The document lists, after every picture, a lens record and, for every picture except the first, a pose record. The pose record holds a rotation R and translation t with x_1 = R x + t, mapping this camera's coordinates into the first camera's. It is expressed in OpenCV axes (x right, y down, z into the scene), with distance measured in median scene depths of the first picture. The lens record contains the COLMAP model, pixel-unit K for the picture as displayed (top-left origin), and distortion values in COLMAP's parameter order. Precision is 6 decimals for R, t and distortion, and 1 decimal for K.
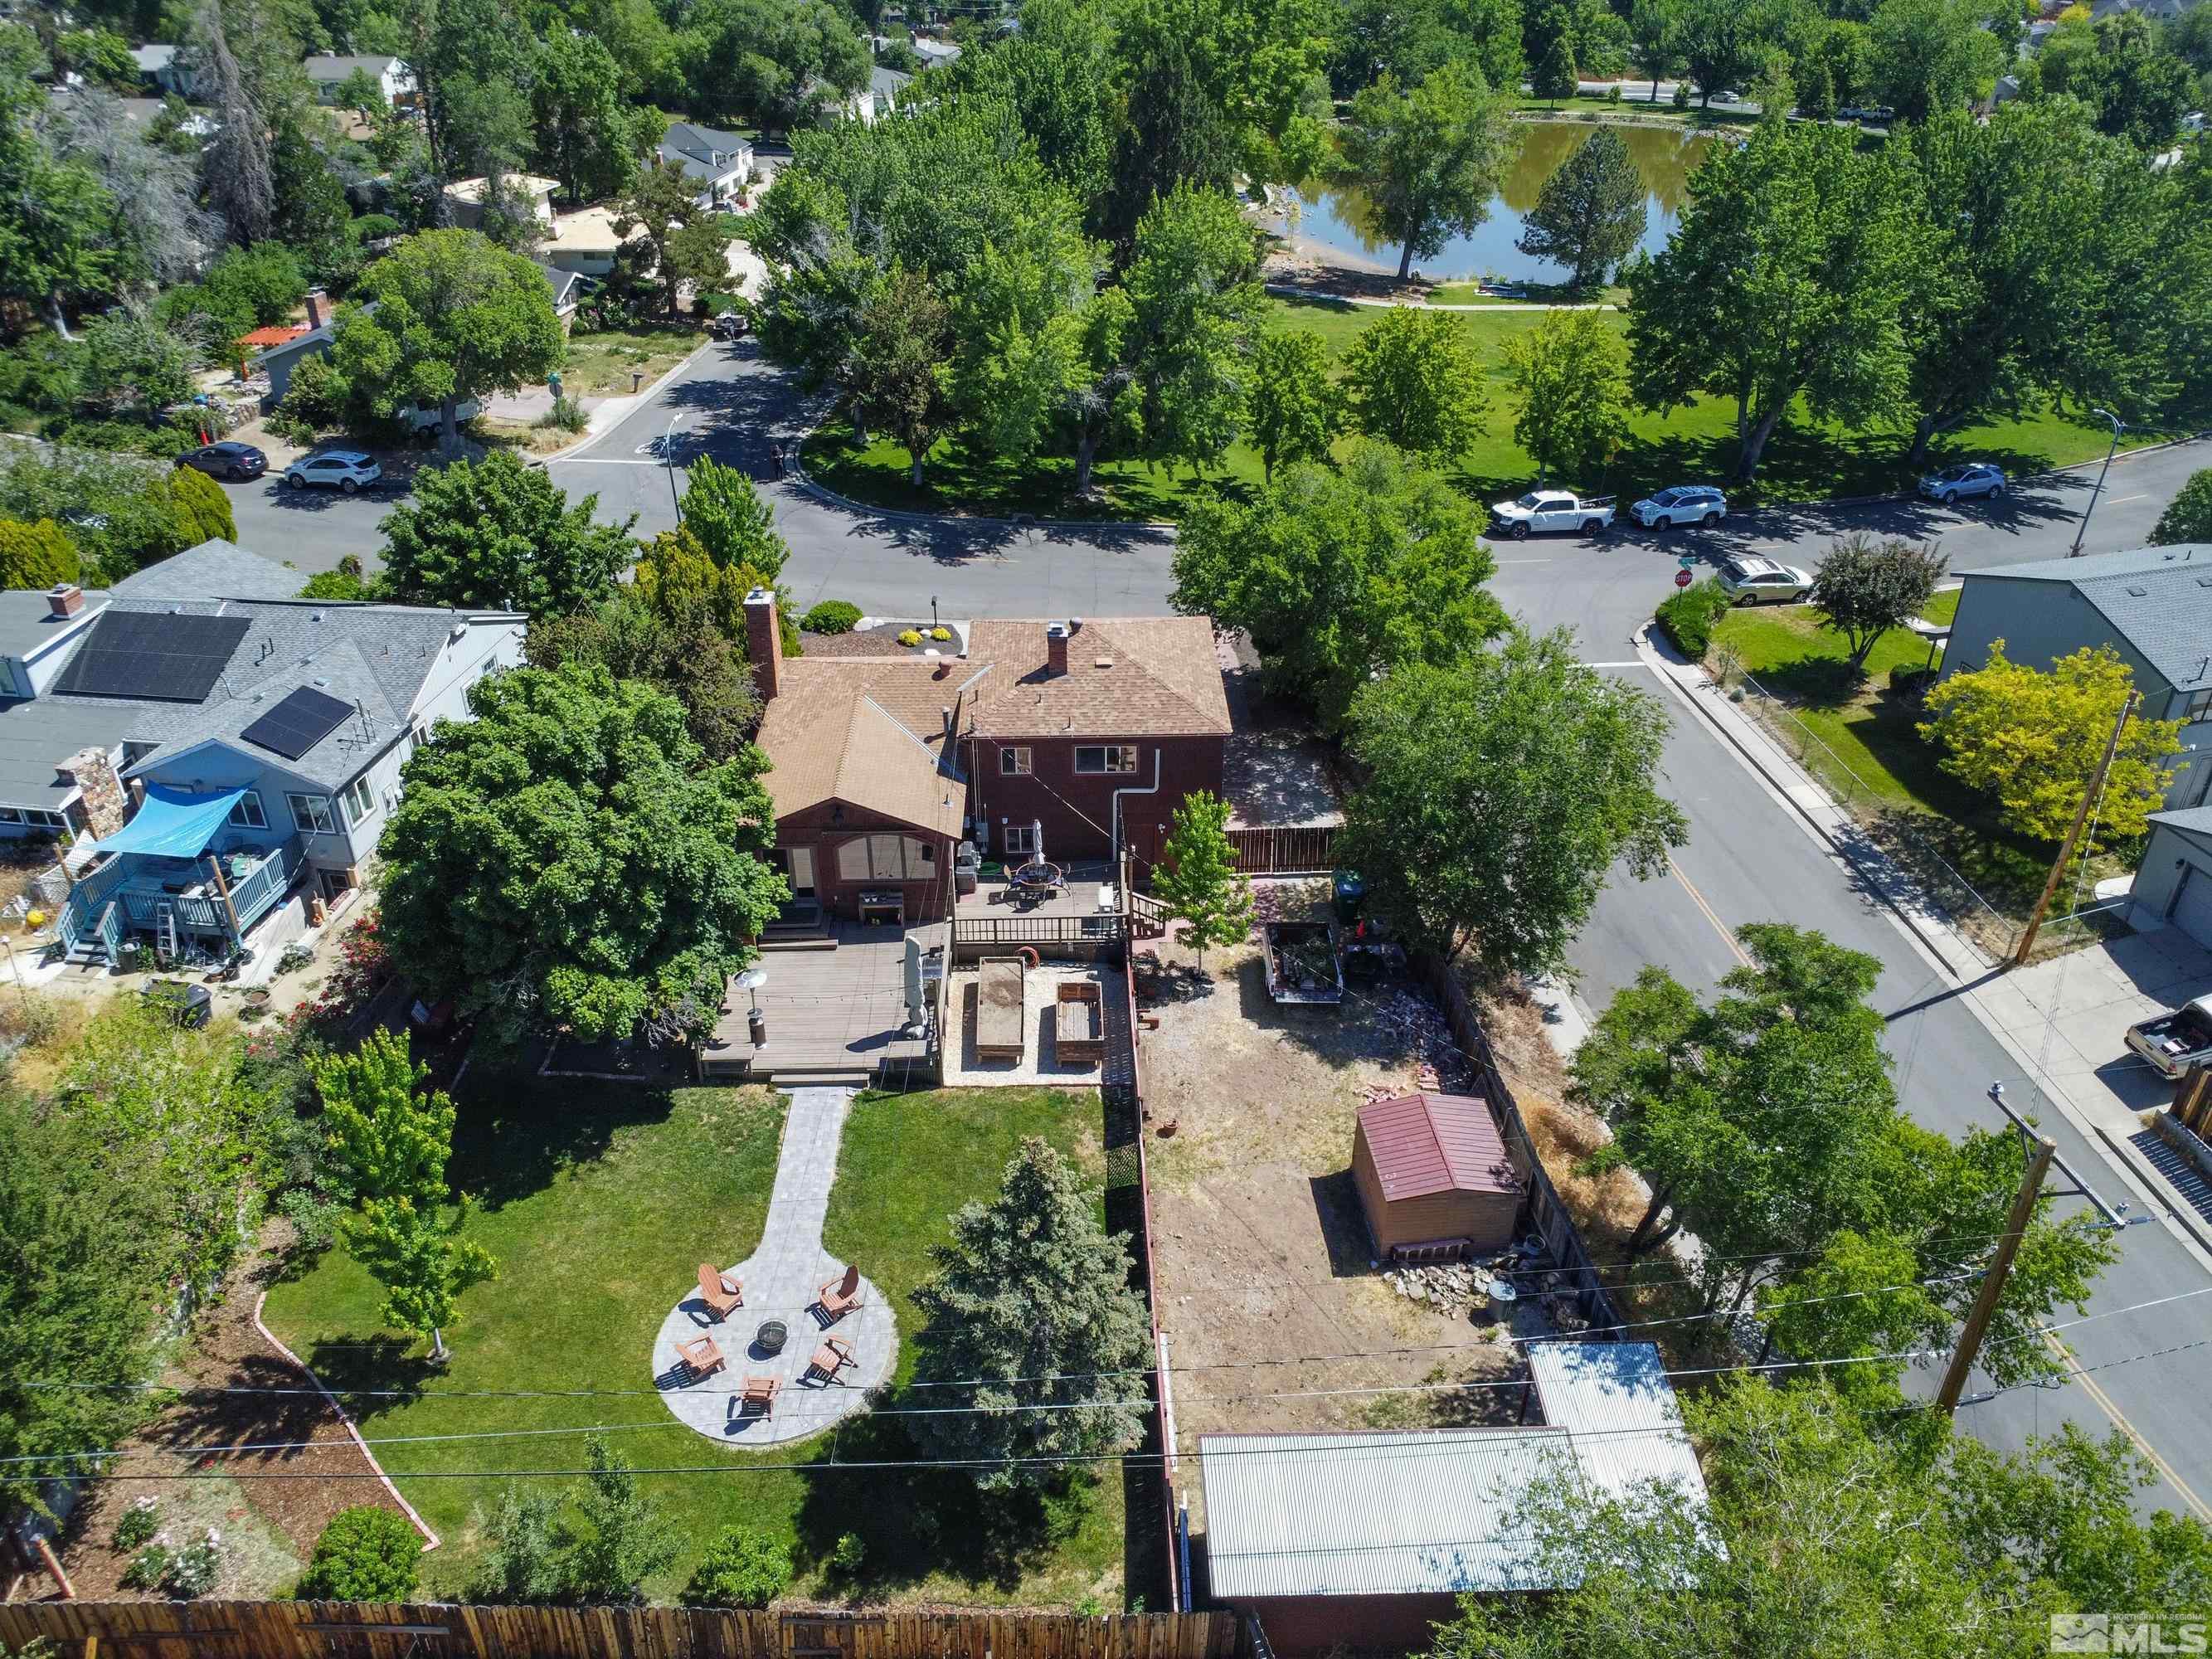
lens RADIAL K [[1610.4, 0, 1106.0], [0, 1610.4, 829.5], [0, 0, 1]] dist [-0.025807, -0.011800]
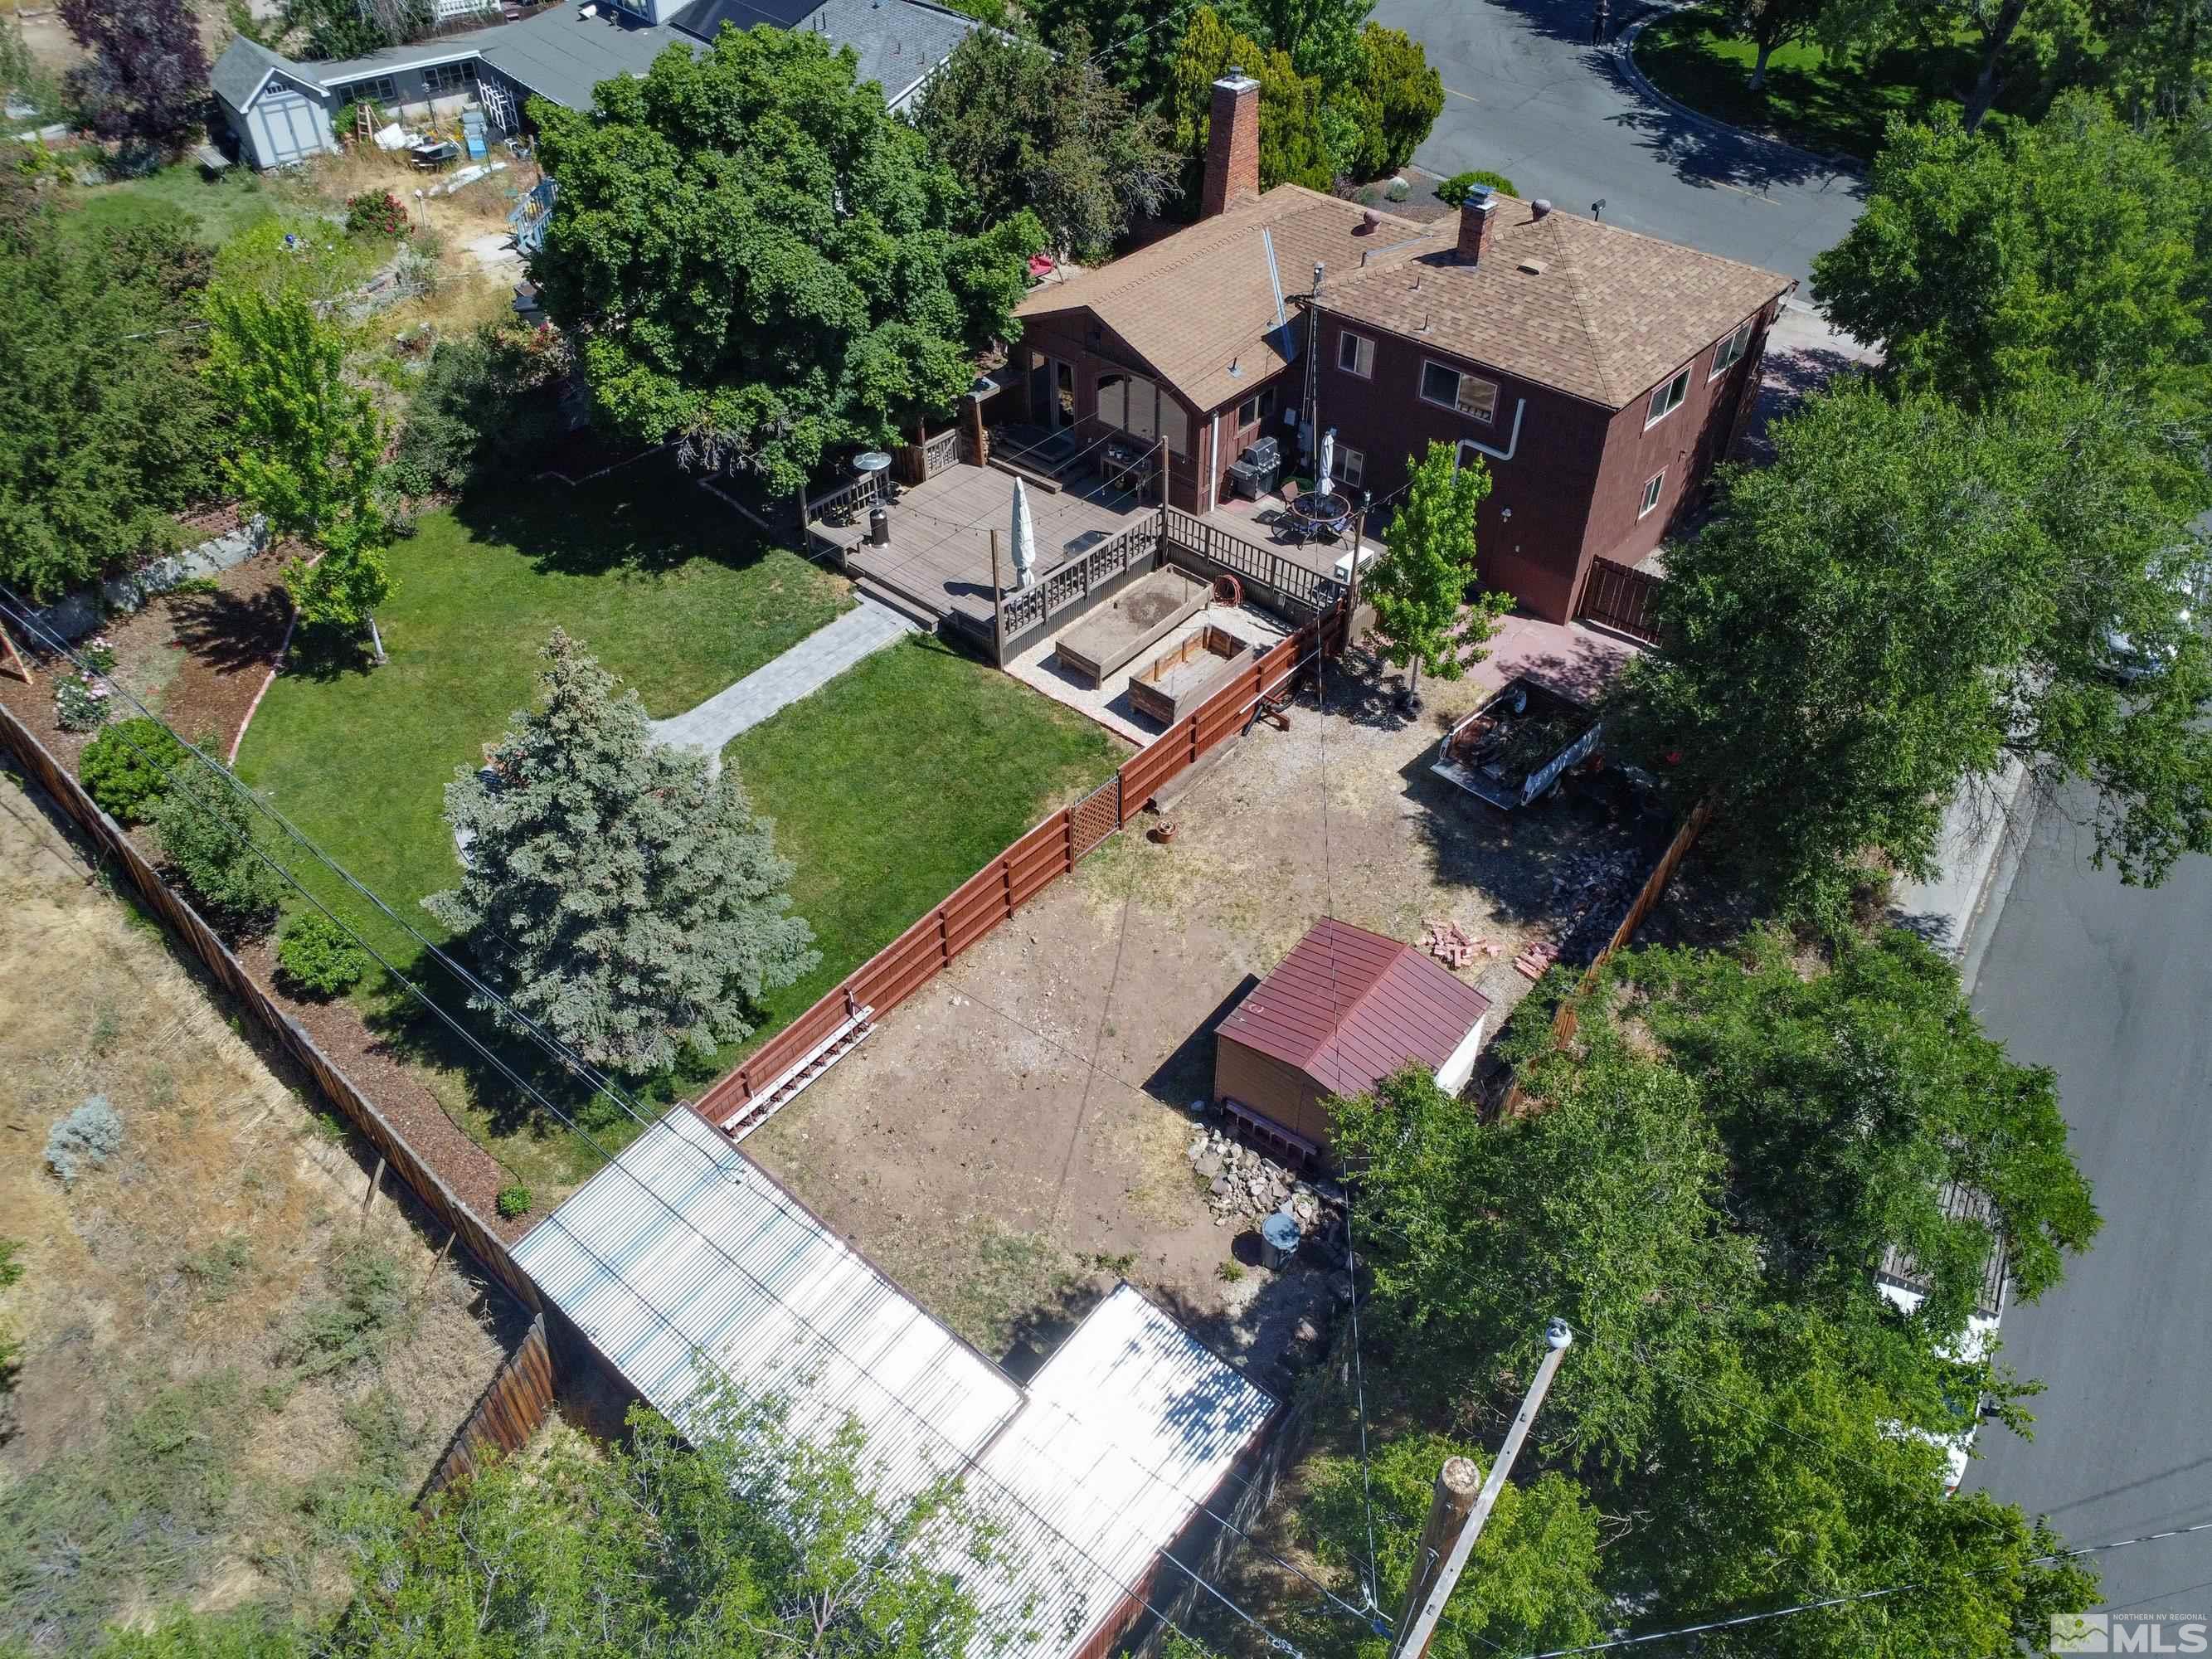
lens RADIAL K [[1610.4, 0, 1106.0], [0, 1610.4, 829.5], [0, 0, 1]] dist [-0.025807, -0.011800]
pose [[0.730034, 0.455668, -0.509330, 0.384715], [-0.350530, 0.889438, 0.293306, -0.027143], [0.586668, -0.035588, 0.809045, 0.352481]]
